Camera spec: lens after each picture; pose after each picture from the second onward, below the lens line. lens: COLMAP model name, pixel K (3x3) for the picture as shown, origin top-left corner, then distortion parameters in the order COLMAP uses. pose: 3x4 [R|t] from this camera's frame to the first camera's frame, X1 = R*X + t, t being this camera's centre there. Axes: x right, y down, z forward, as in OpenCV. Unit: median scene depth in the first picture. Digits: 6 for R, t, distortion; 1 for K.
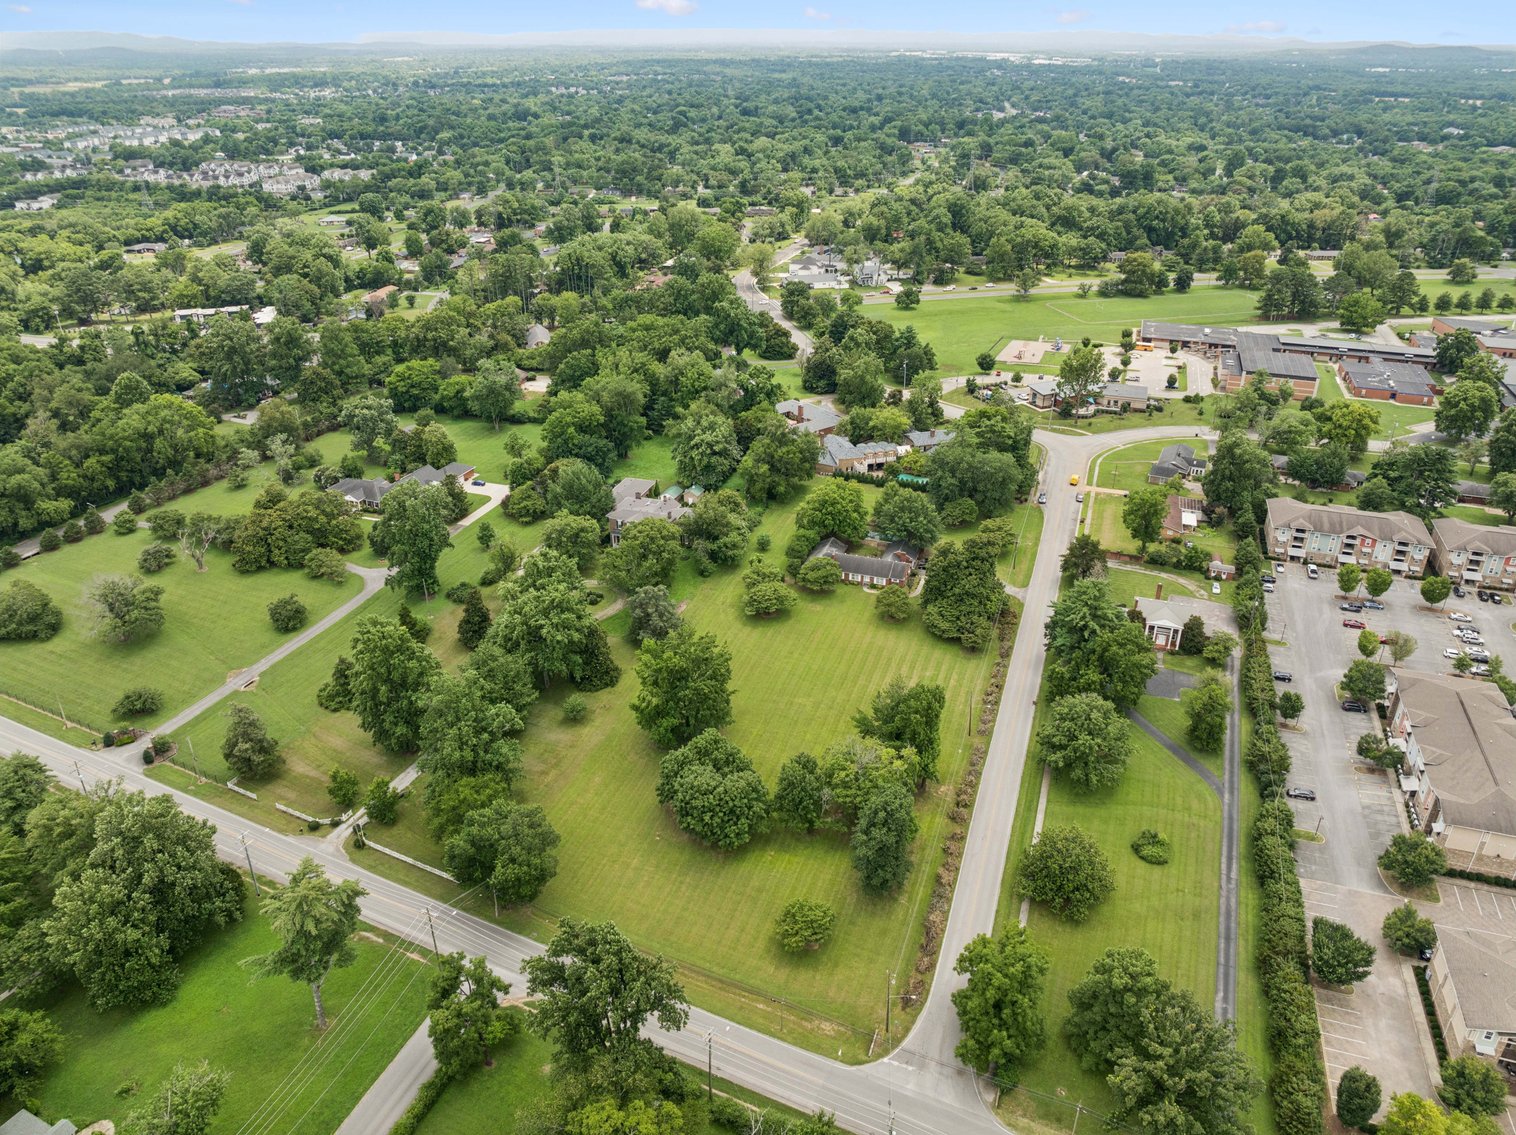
lens RADIAL K [[1085.7, 0, 736.3], [0, 1085.7, 566.7], [0, 0, 1]] dist [-0.042034, 0.003127]
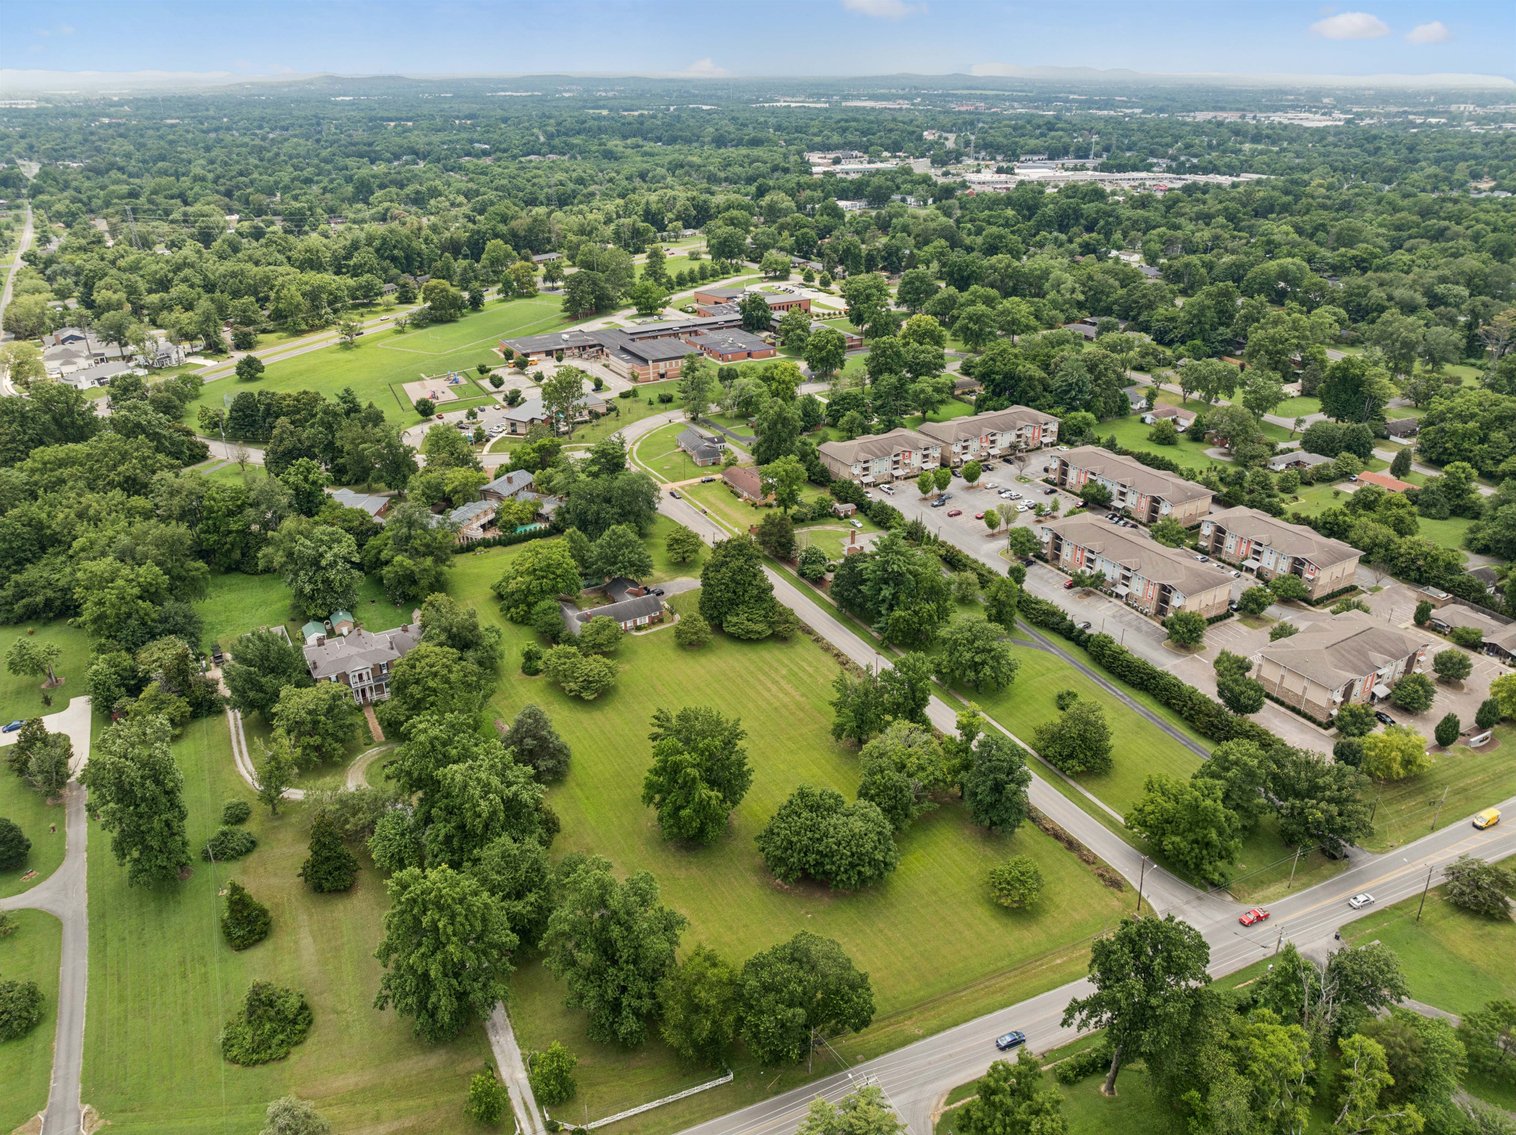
lens RADIAL K [[1110.4, 0, 732.1], [0, 1110.4, 548.4], [0, 0, 1]] dist [-0.044402, -0.001038]
pose [[0.638985, -0.308161, 0.704794, -0.435280], [0.342462, 0.934400, 0.098067, -0.102477], [-0.688780, 0.178701, 0.702601, 0.200023]]
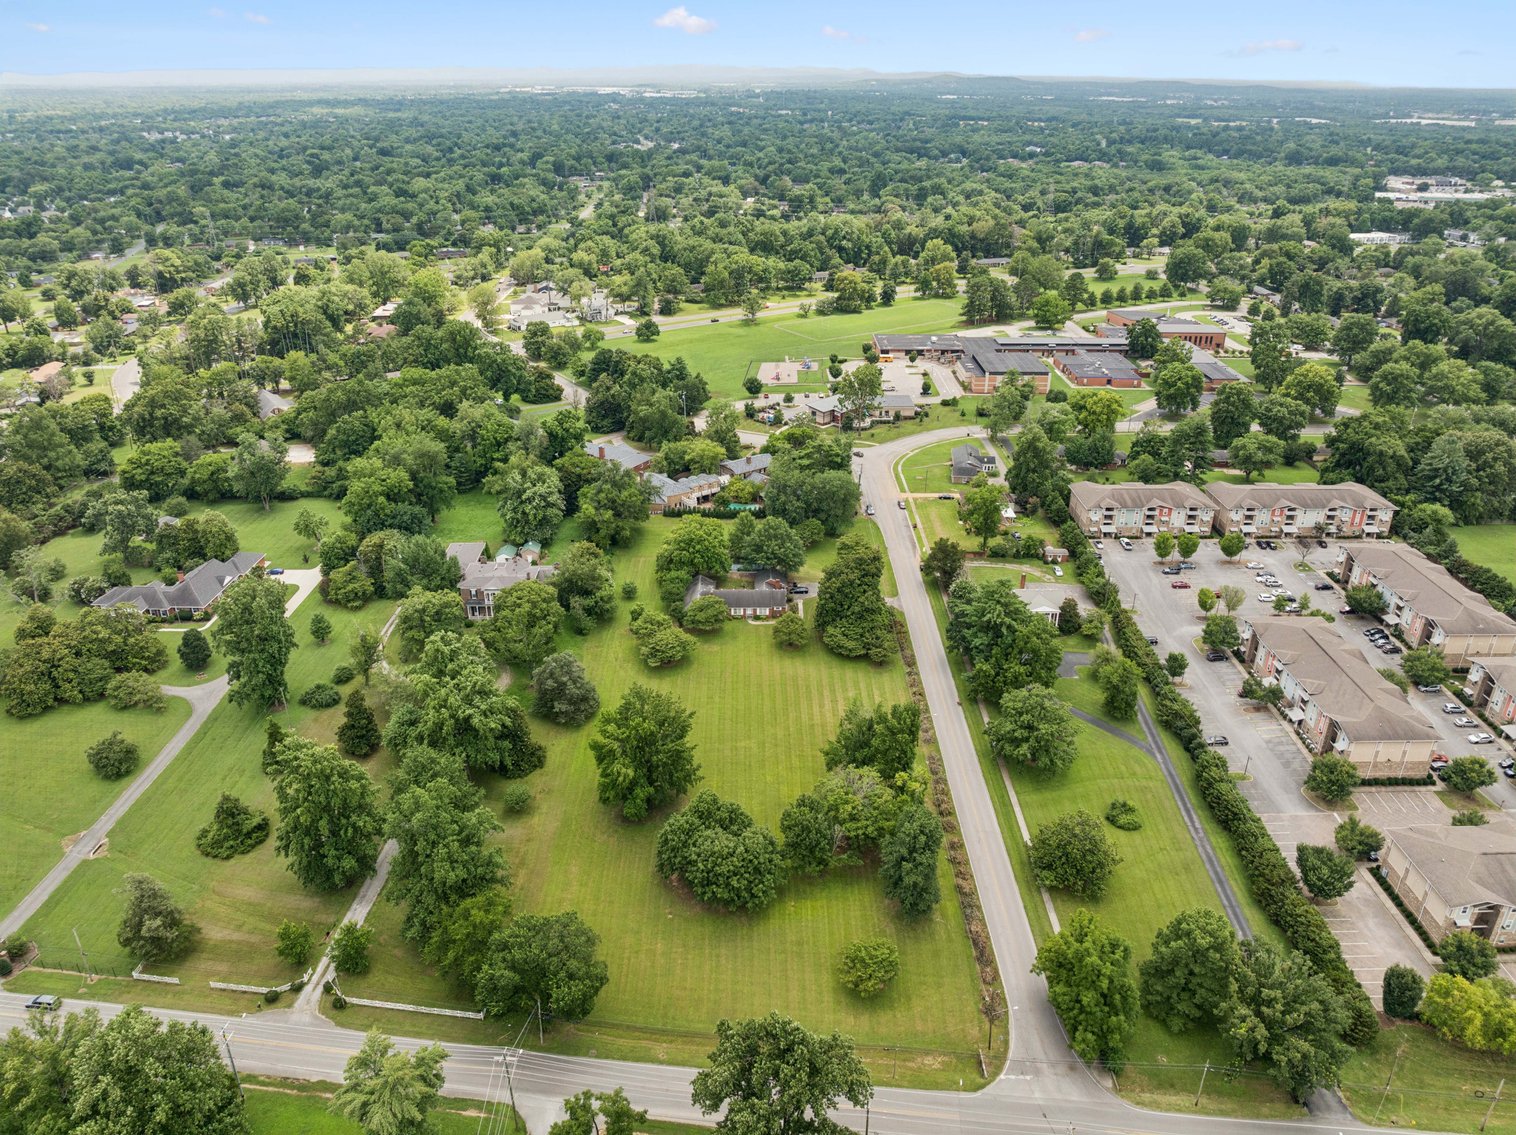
lens RADIAL K [[1085.7, 0, 736.3], [0, 1085.7, 566.7], [0, 0, 1]] dist [-0.042034, 0.003127]
pose [[0.941695, -0.139168, 0.306338, -0.166418], [0.147615, 0.989035, -0.004459, -0.023273], [-0.302359, 0.049419, 0.951912, 0.045820]]
